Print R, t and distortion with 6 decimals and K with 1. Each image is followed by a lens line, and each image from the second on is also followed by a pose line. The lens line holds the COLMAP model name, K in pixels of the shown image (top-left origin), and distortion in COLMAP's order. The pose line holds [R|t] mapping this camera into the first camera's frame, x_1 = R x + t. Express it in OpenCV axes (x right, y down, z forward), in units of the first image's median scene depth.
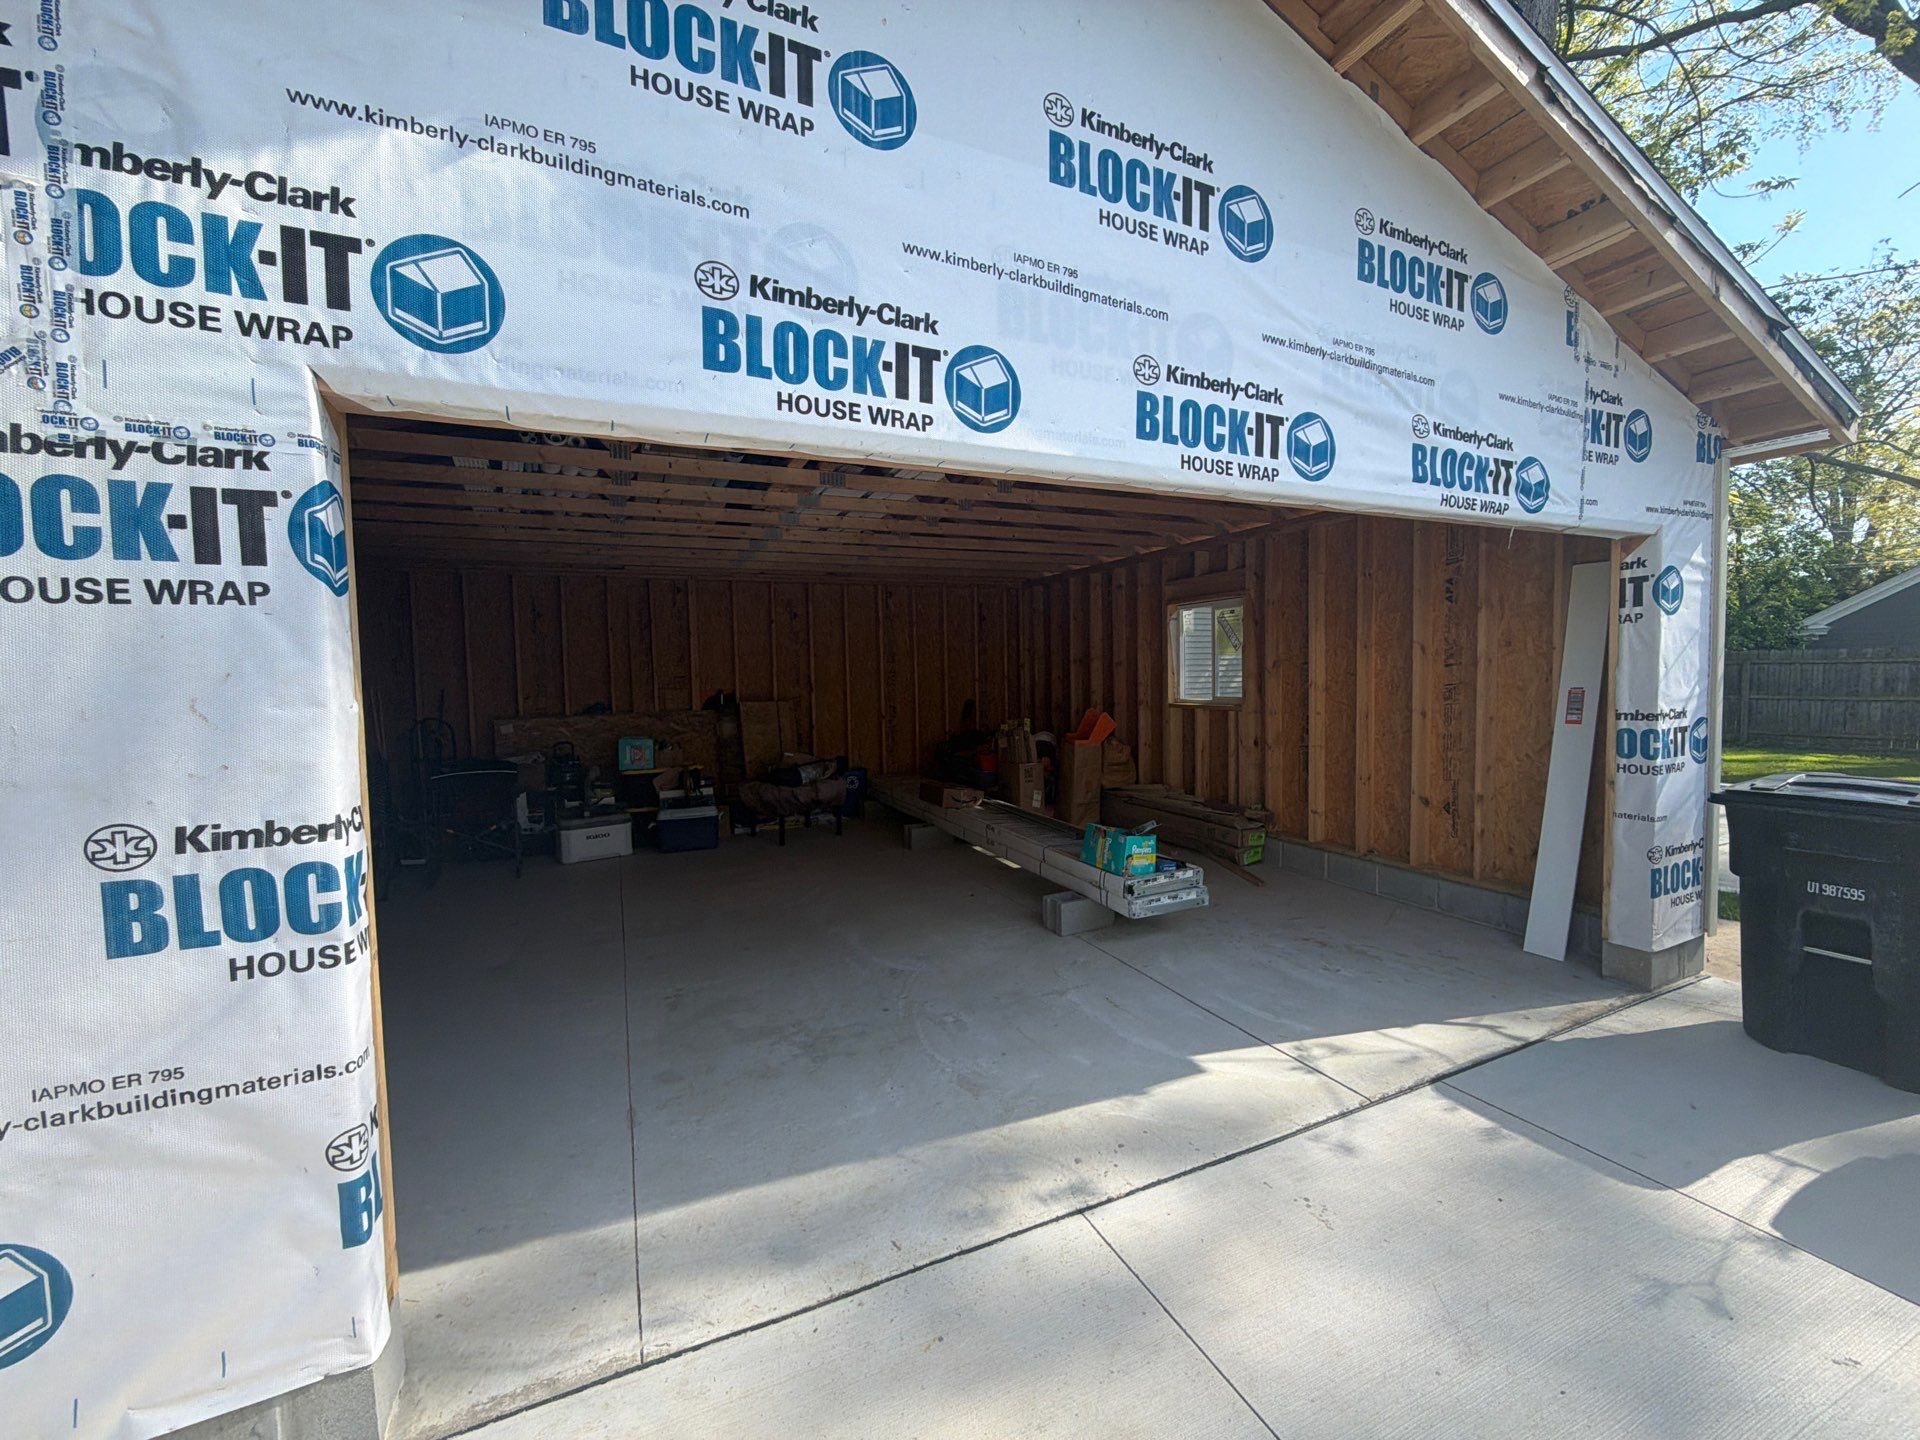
lens RADIAL K [[772.8, 0, 962.9], [0, 772.8, 718.9], [0, 0, 1]] dist [0.002204, 0.000588]
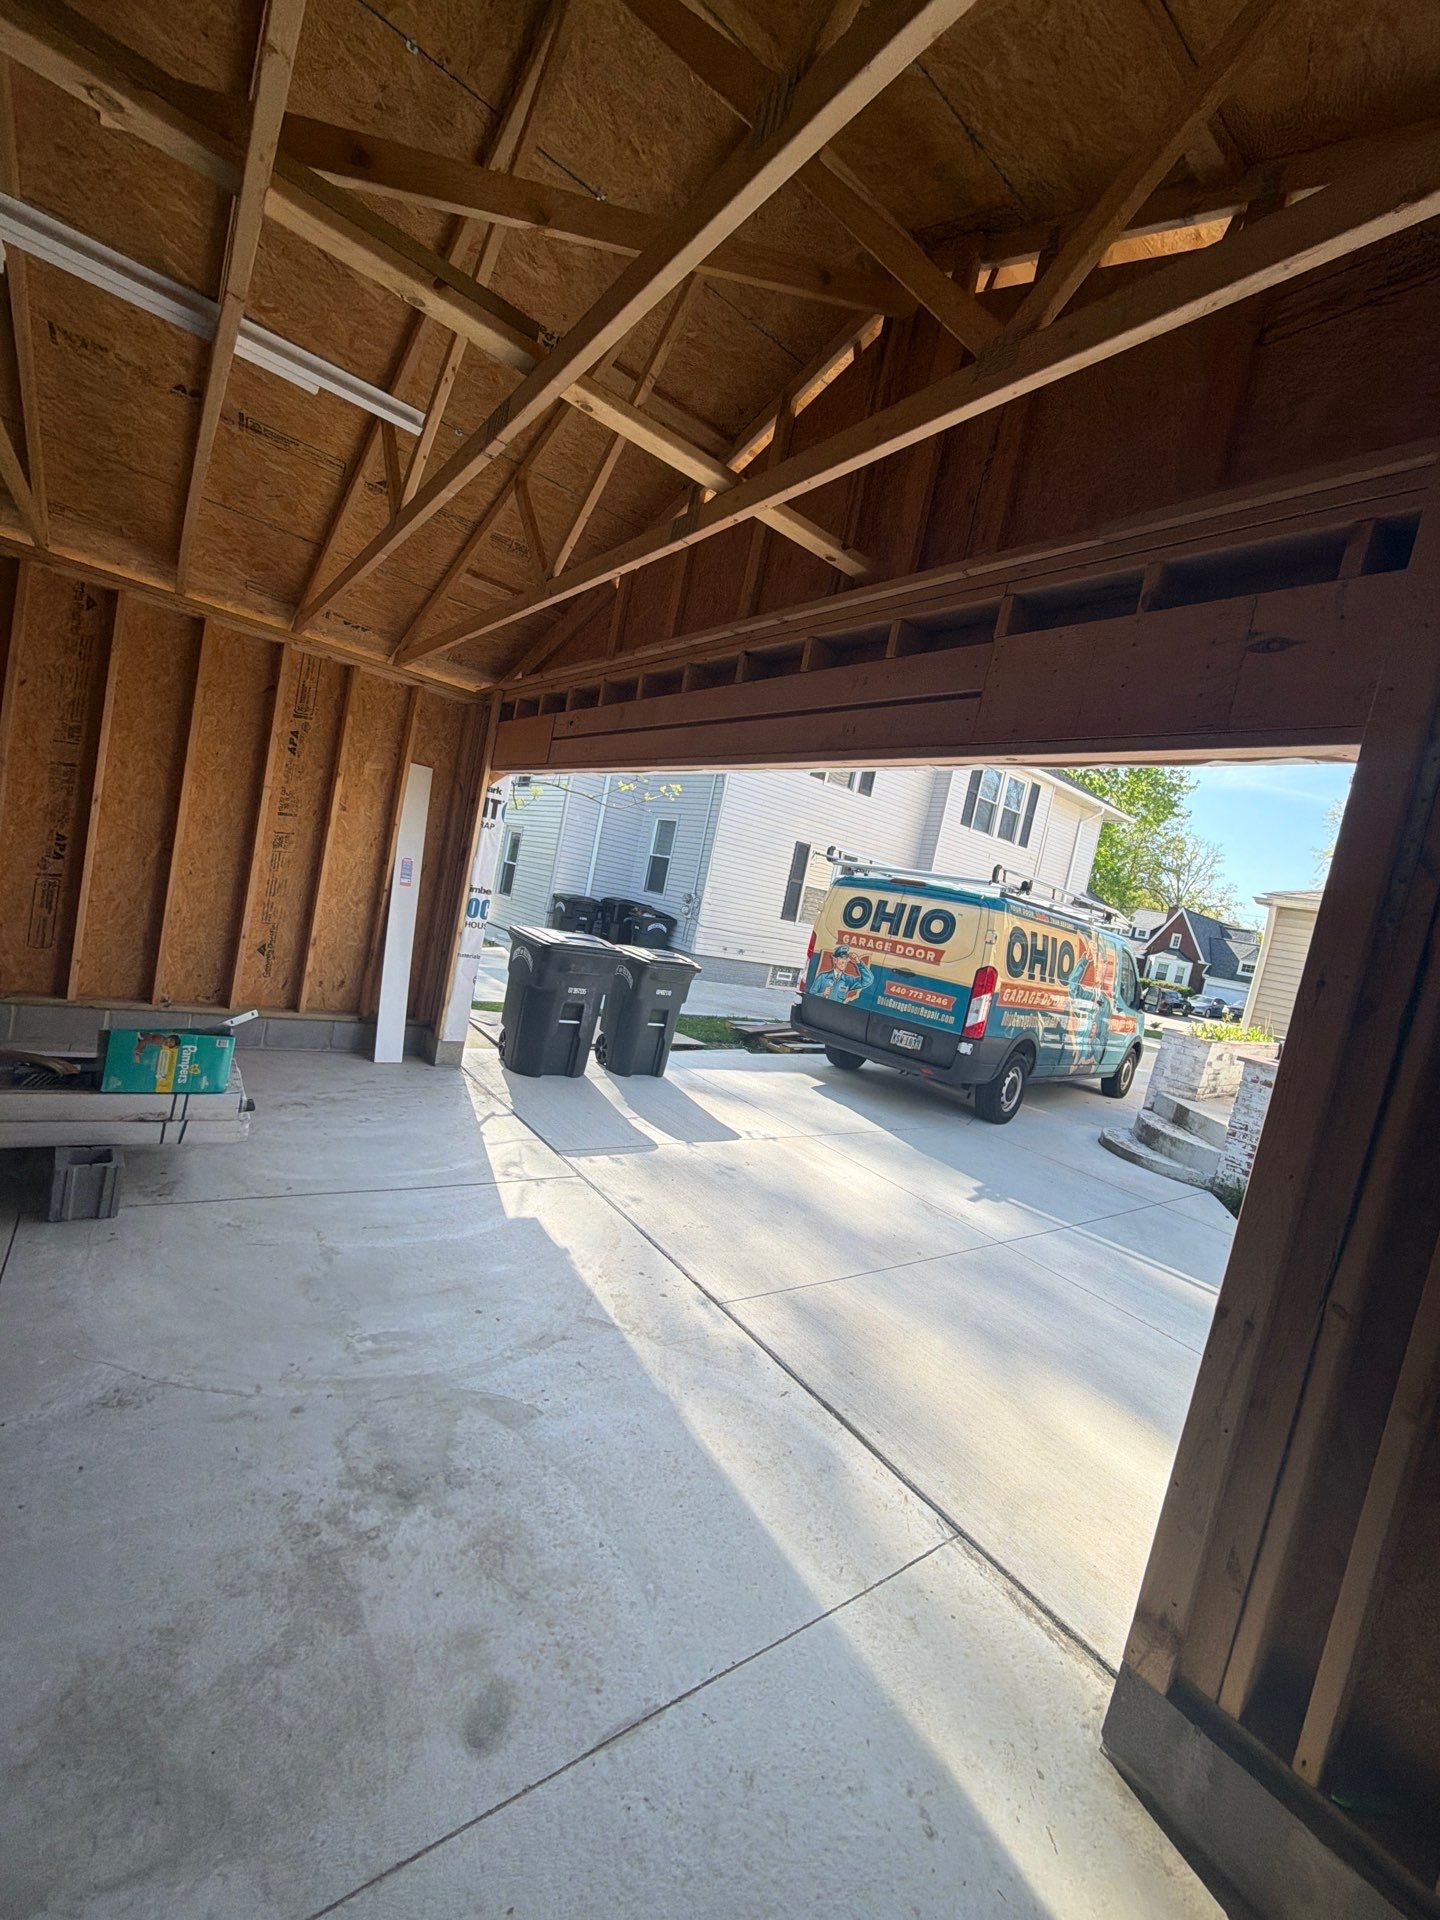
lens RADIAL K [[772.8, 0, 721.5], [0, 772.8, 958.7], [0, 0, 1]] dist [0.002204, 0.000588]
pose [[-0.225128, -0.102545, 0.968918, -0.746525], [-0.138687, 0.987693, 0.072308, -0.048405], [-0.964408, -0.118098, -0.236579, 0.926536]]
